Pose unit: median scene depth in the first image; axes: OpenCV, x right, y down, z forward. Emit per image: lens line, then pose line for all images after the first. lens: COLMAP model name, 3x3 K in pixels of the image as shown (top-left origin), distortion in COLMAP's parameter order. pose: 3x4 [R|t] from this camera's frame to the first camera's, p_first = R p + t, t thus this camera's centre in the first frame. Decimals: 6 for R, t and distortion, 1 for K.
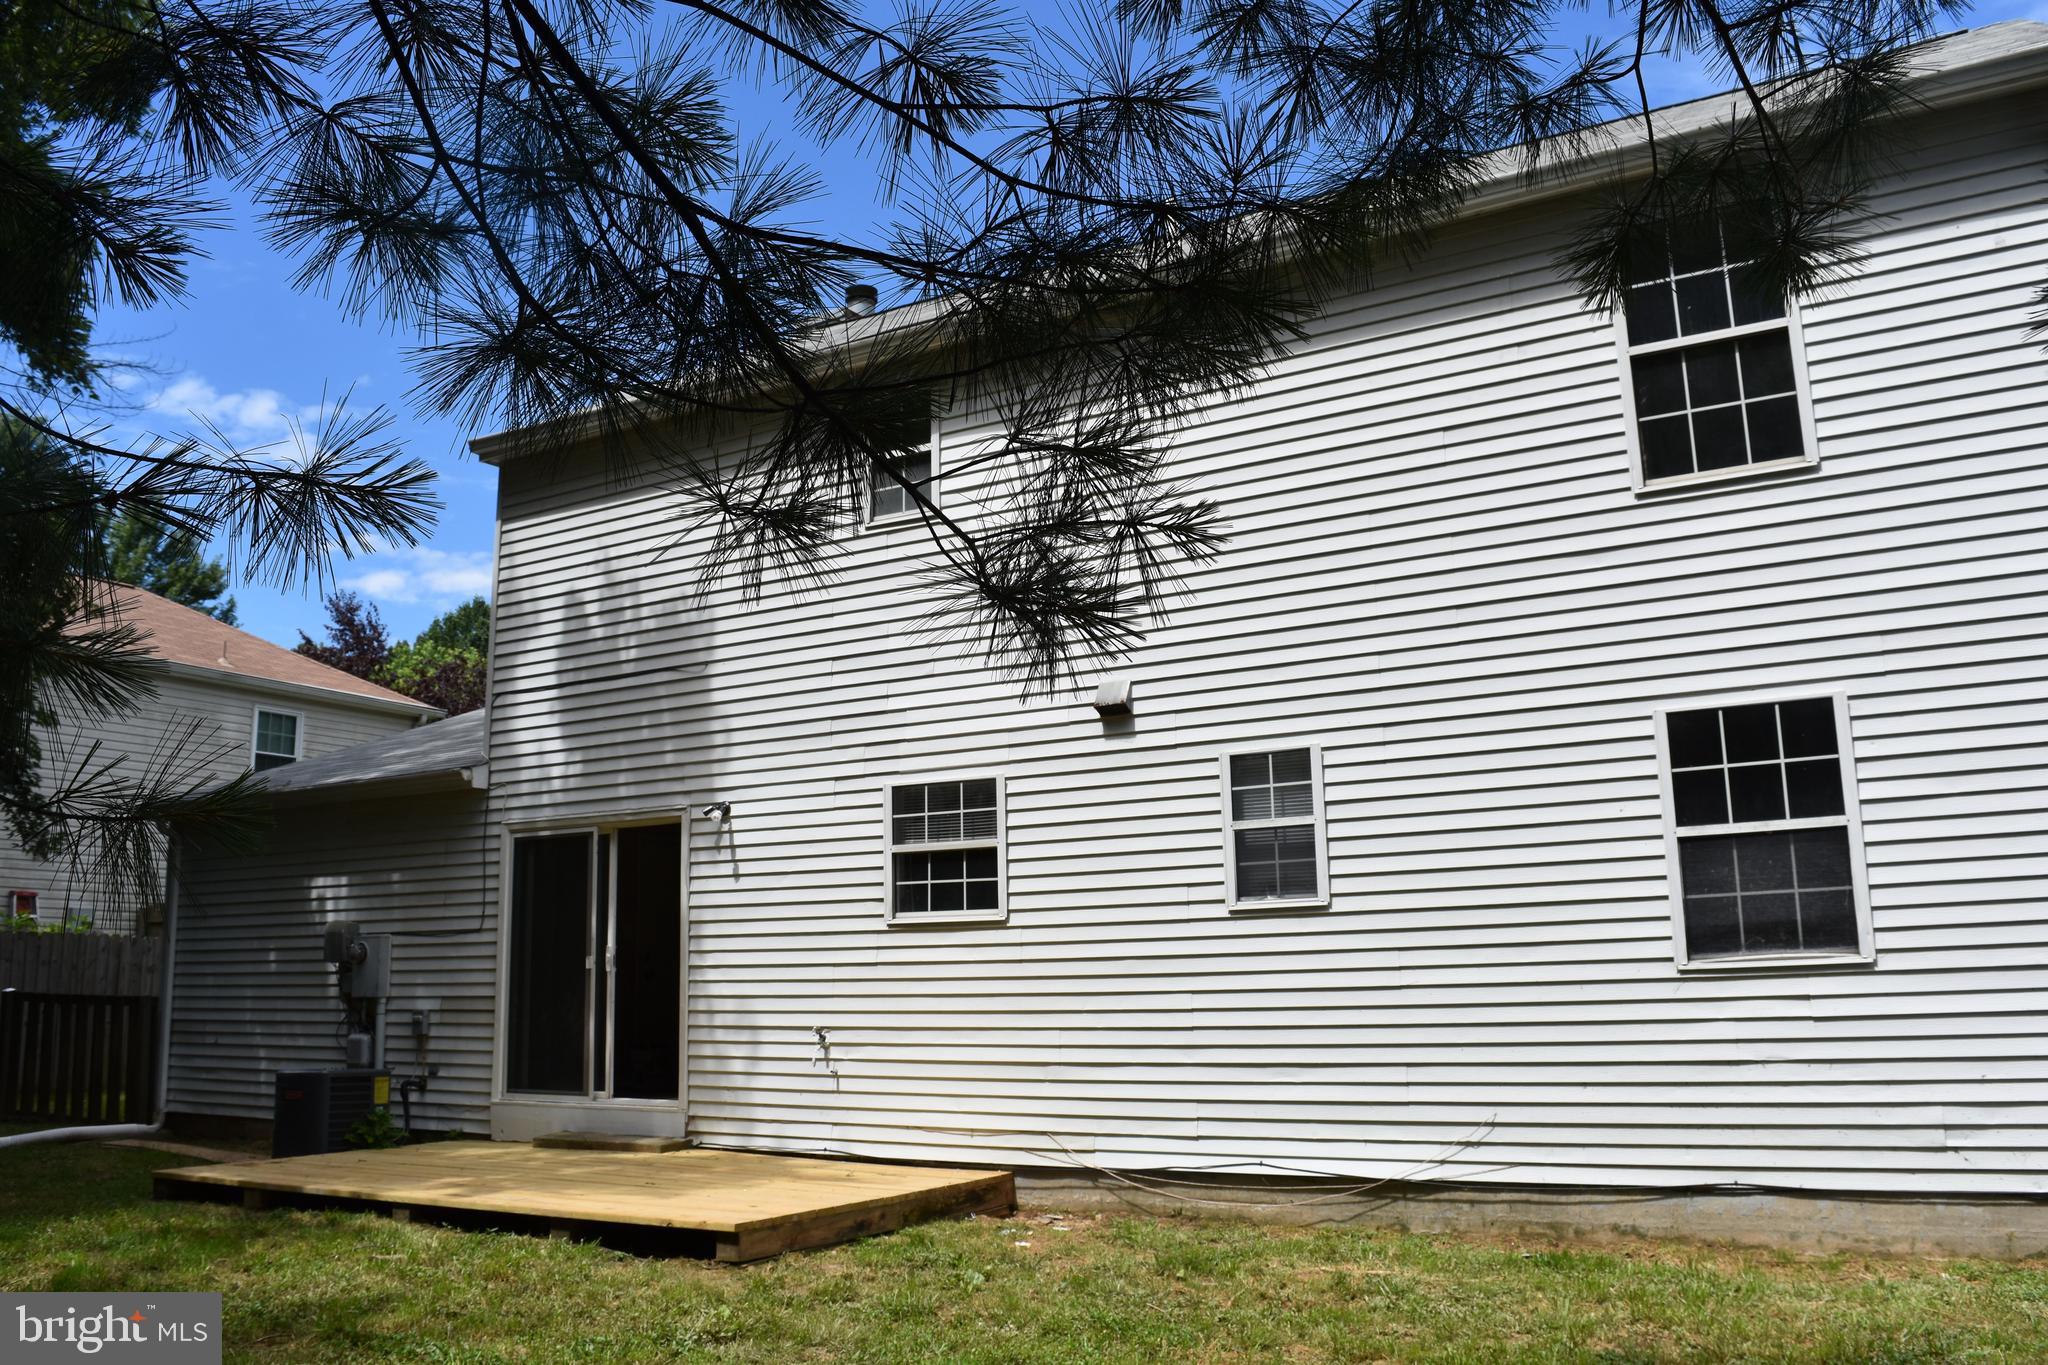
lens RADIAL K [[1612.9, 0, 1027.5], [0, 1612.9, 673.7], [0, 0, 1]] dist [-0.097541, 0.026831]
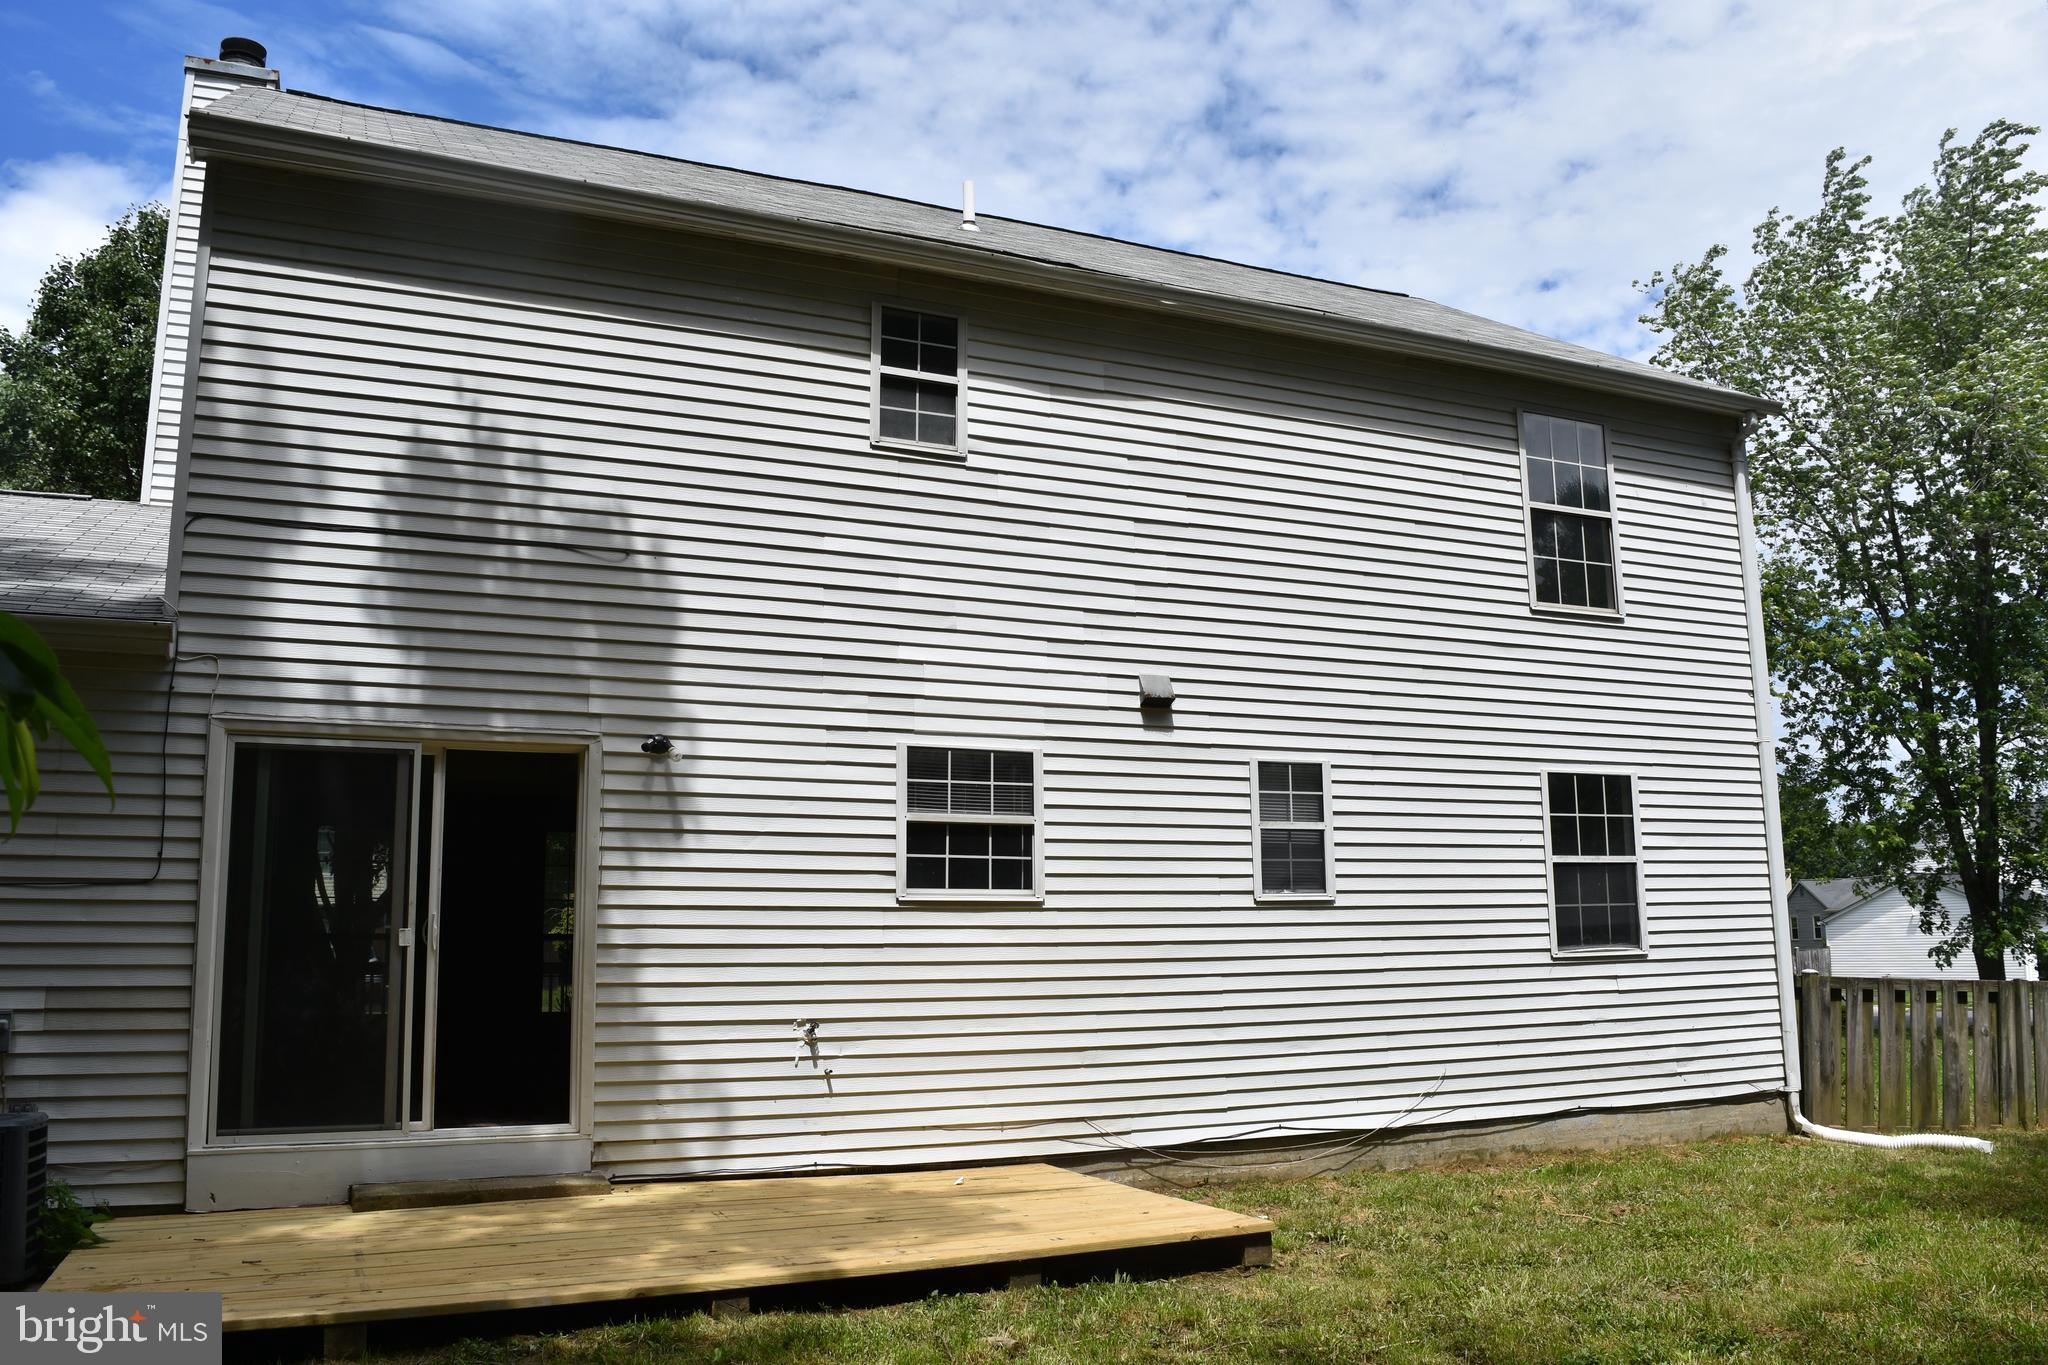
lens RADIAL K [[1612.9, 0, 1027.5], [0, 1612.9, 673.7], [0, 0, 1]] dist [-0.097541, 0.026831]
pose [[0.575188, 0.147394, 0.804633, -0.865947], [-0.152931, 0.985666, -0.071234, 0.094627], [-0.803599, -0.082080, 0.589484, 0.481392]]
